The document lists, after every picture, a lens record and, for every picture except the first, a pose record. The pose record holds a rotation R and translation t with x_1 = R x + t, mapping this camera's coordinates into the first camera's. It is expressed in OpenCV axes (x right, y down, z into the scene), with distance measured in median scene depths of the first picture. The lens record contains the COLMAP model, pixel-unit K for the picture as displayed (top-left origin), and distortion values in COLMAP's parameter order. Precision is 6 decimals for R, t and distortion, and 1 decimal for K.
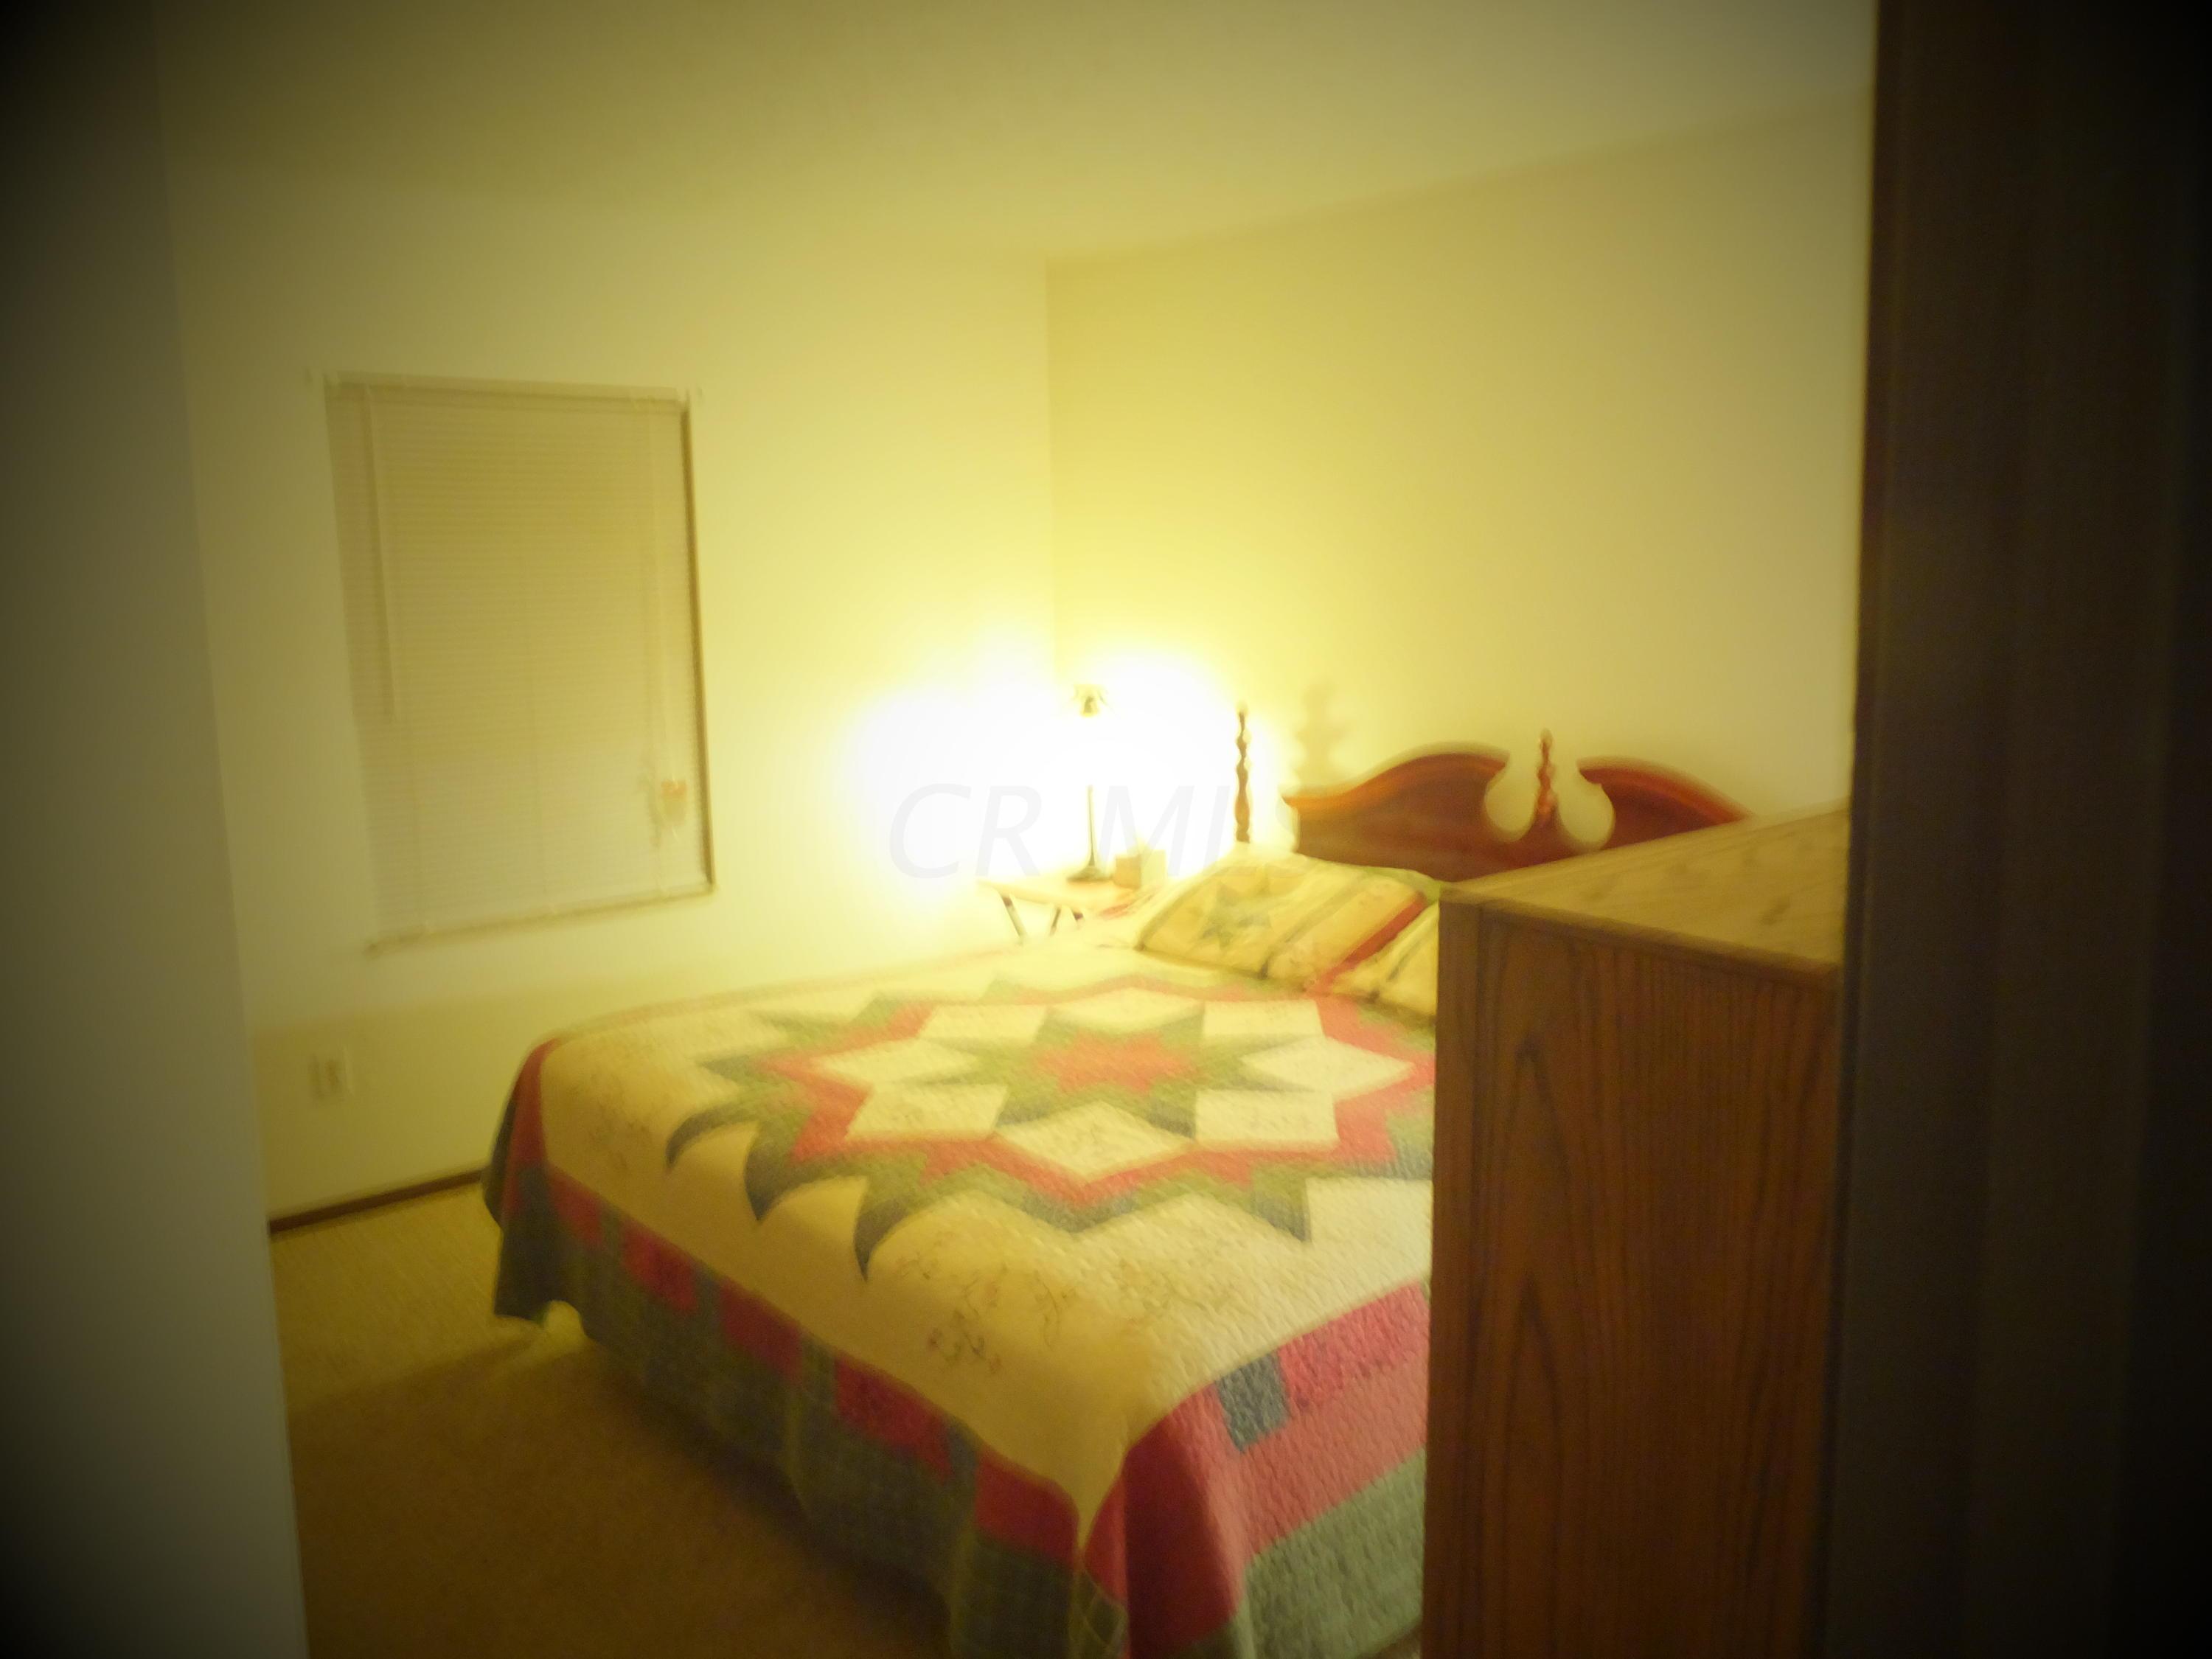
lens RADIAL K [[1542.4, 0, 1106.0], [0, 1542.4, 829.5], [0, 0, 1]] dist [0.004475, -0.001022]
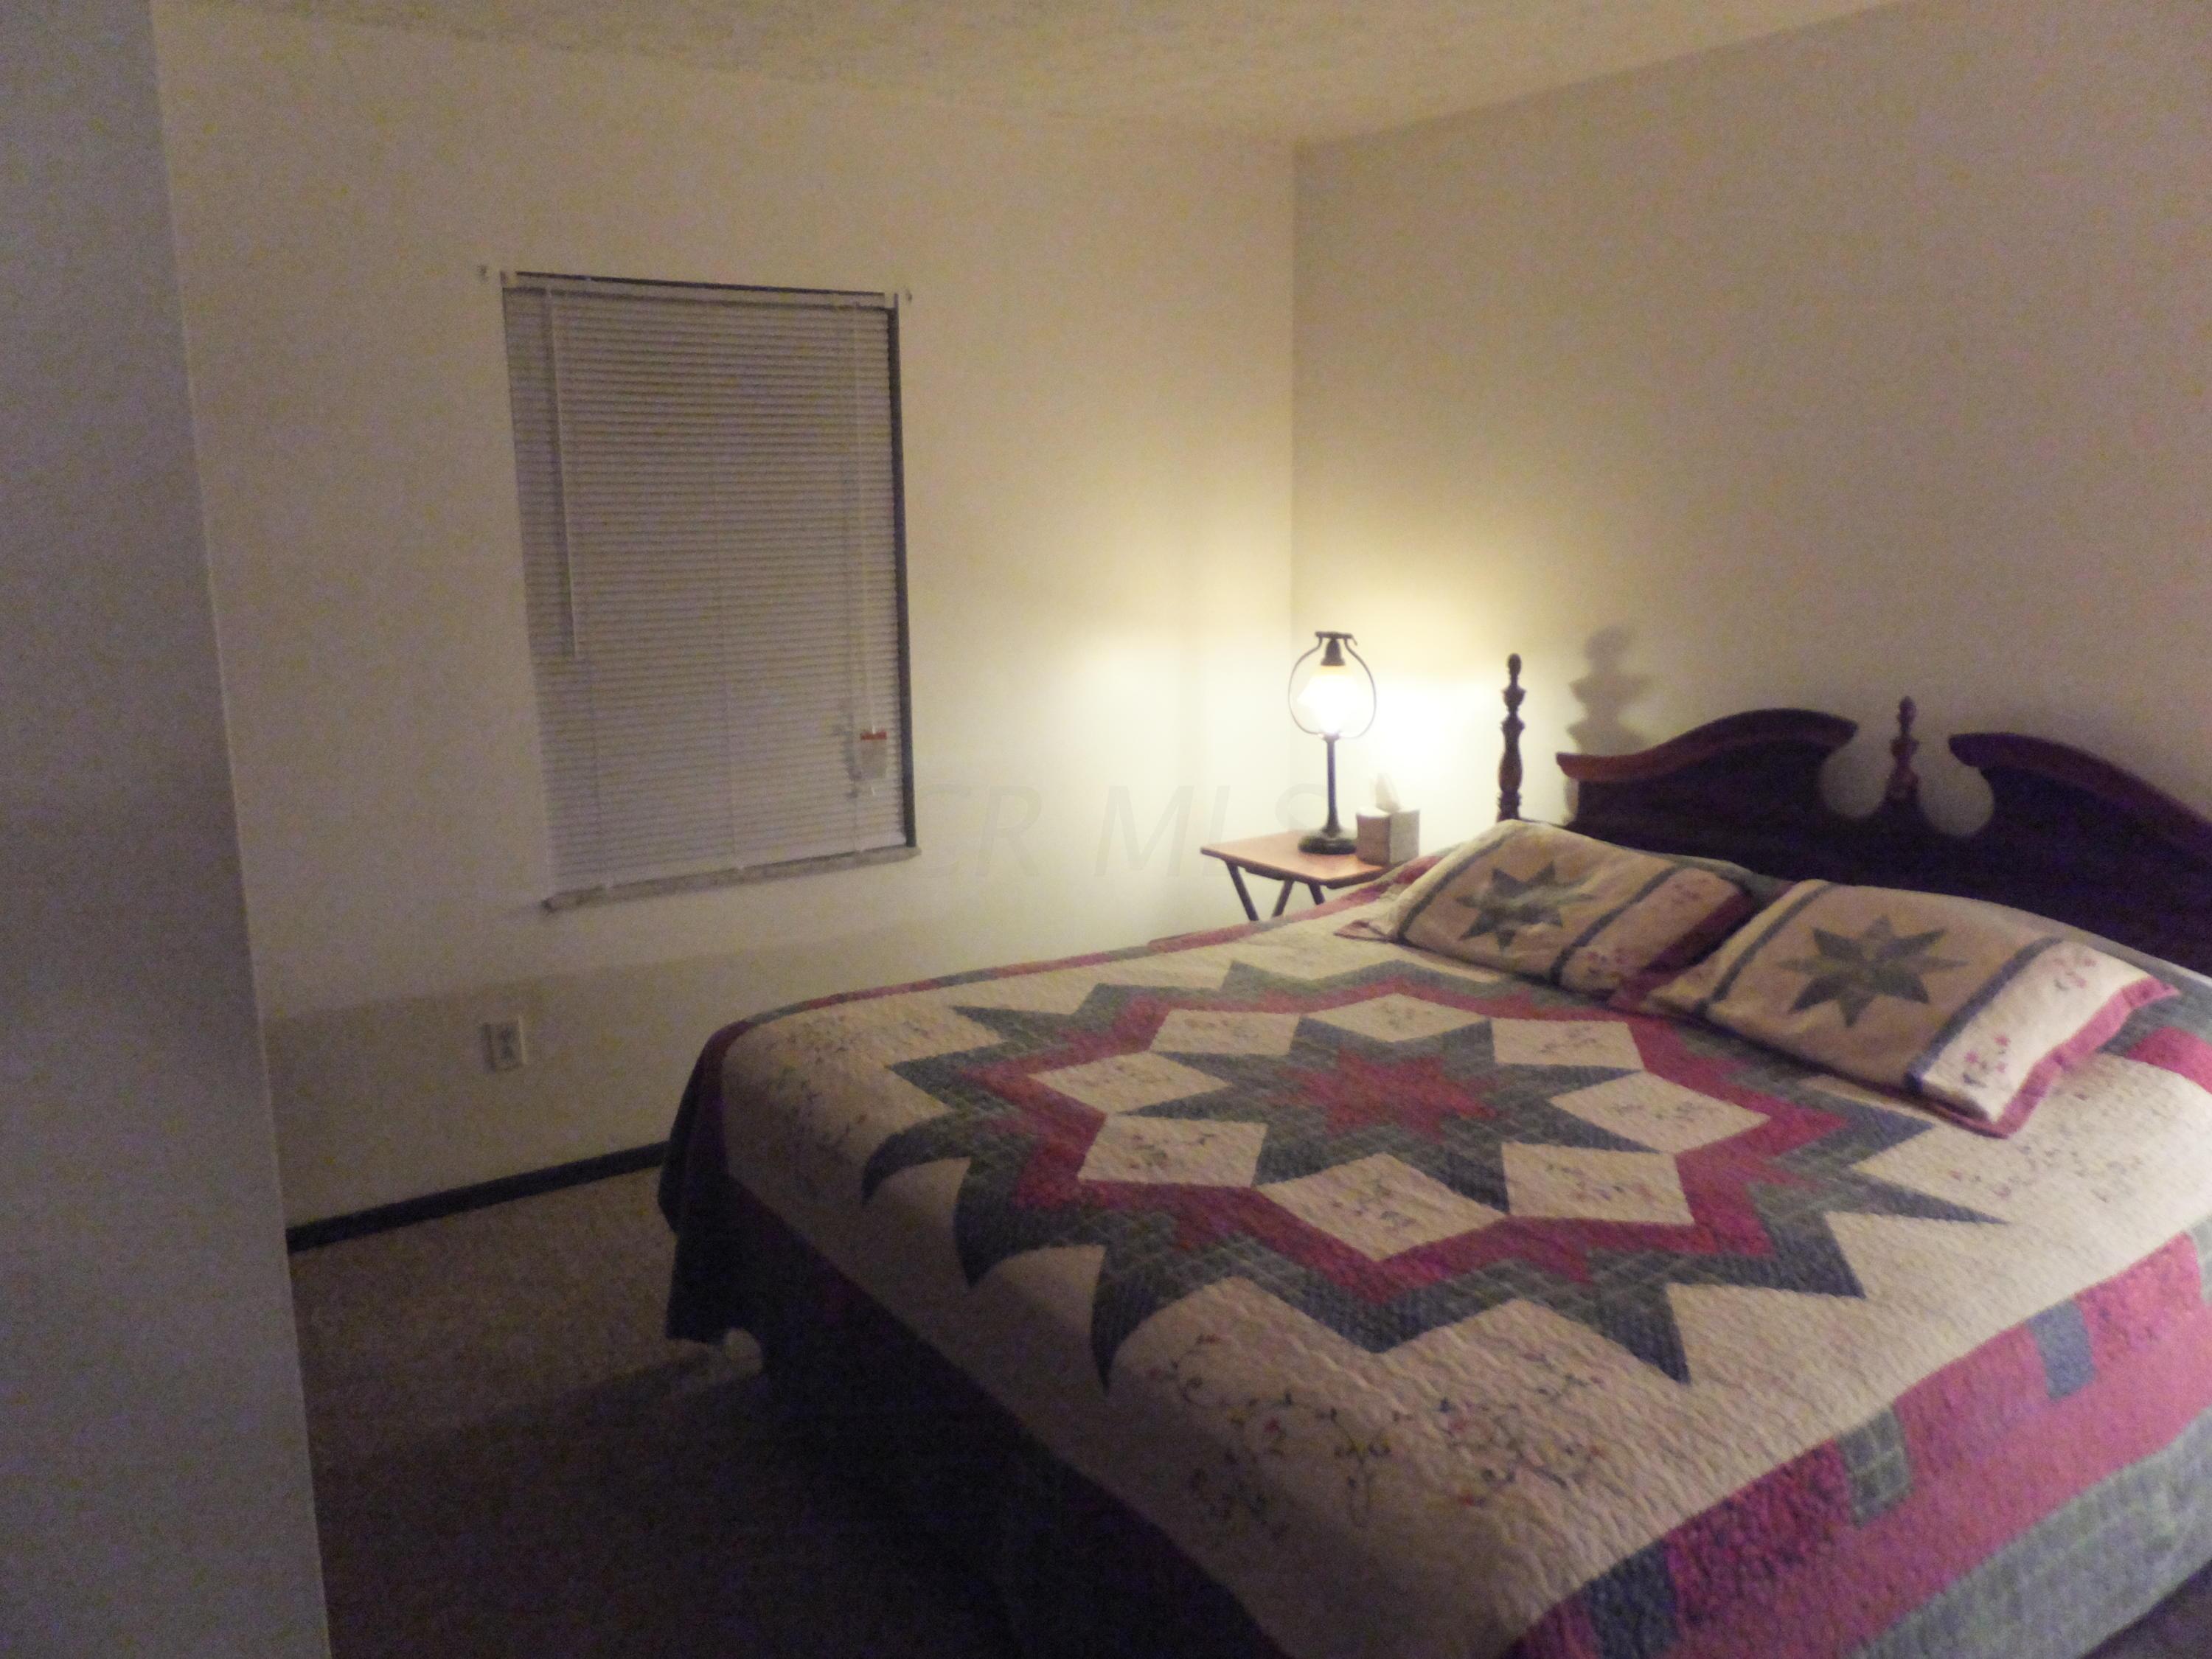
lens RADIAL K [[1673.9, 0, 1106.0], [0, 1673.9, 829.5], [0, 0, 1]] dist [-0.002100, -0.004409]
pose [[0.991077, 0.030275, -0.129809, -0.039764], [-0.026384, 0.999153, 0.031590, -0.017383], [0.130655, -0.027884, 0.991036, 0.116315]]
